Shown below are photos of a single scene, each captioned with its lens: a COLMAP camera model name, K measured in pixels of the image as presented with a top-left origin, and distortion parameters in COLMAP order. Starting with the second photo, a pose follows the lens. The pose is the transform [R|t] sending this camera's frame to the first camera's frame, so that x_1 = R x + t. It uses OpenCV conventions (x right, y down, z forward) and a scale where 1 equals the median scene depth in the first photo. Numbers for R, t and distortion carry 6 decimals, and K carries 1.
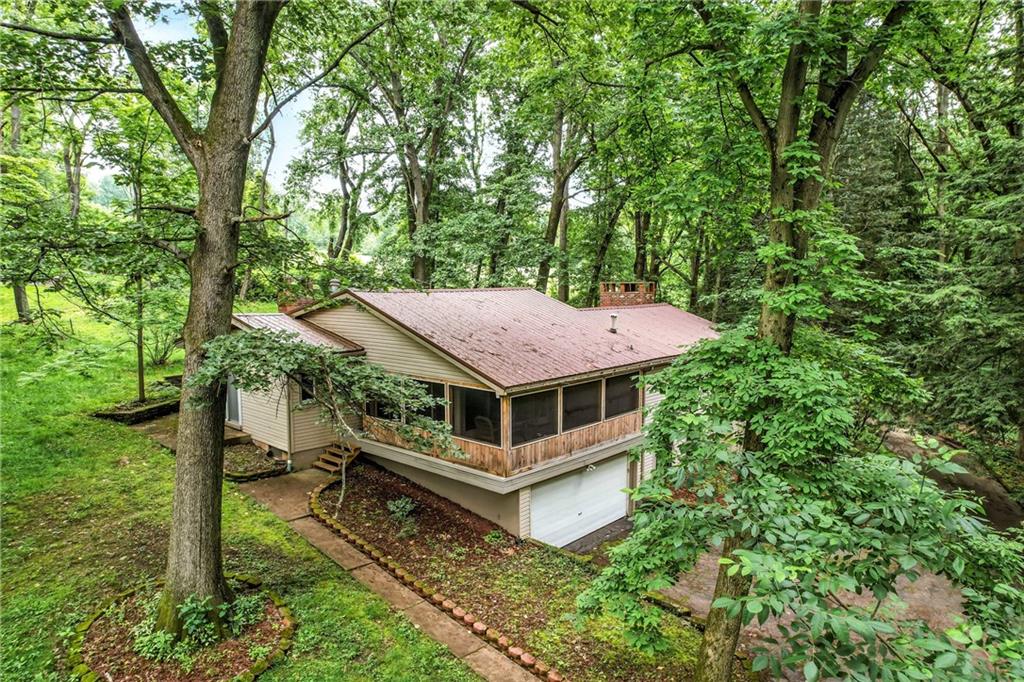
lens RADIAL K [[662.4, 0, 512.0], [0, 662.4, 341.0], [0, 0, 1]] dist [-0.047480, 0.000059]
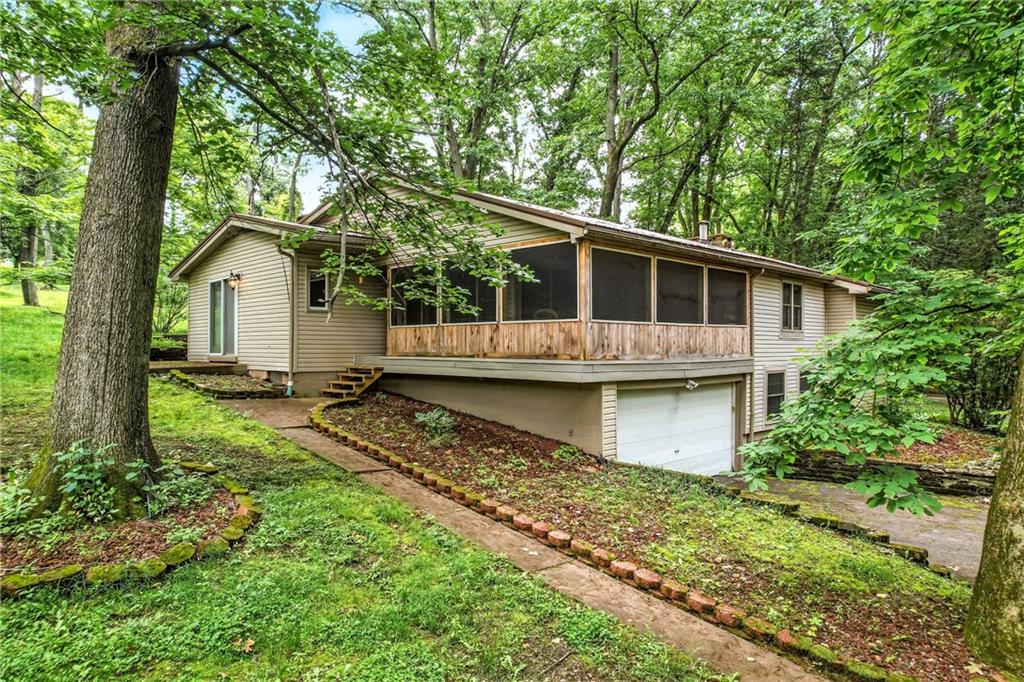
lens RADIAL K [[662.4, 0, 512.0], [0, 662.4, 341.0], [0, 0, 1]] dist [-0.047480, 0.000059]
pose [[0.998601, -0.000780, -0.052871, -0.055301], [-0.004539, 0.994937, -0.100400, 0.291003], [0.052682, 0.100500, 0.993541, 0.342055]]
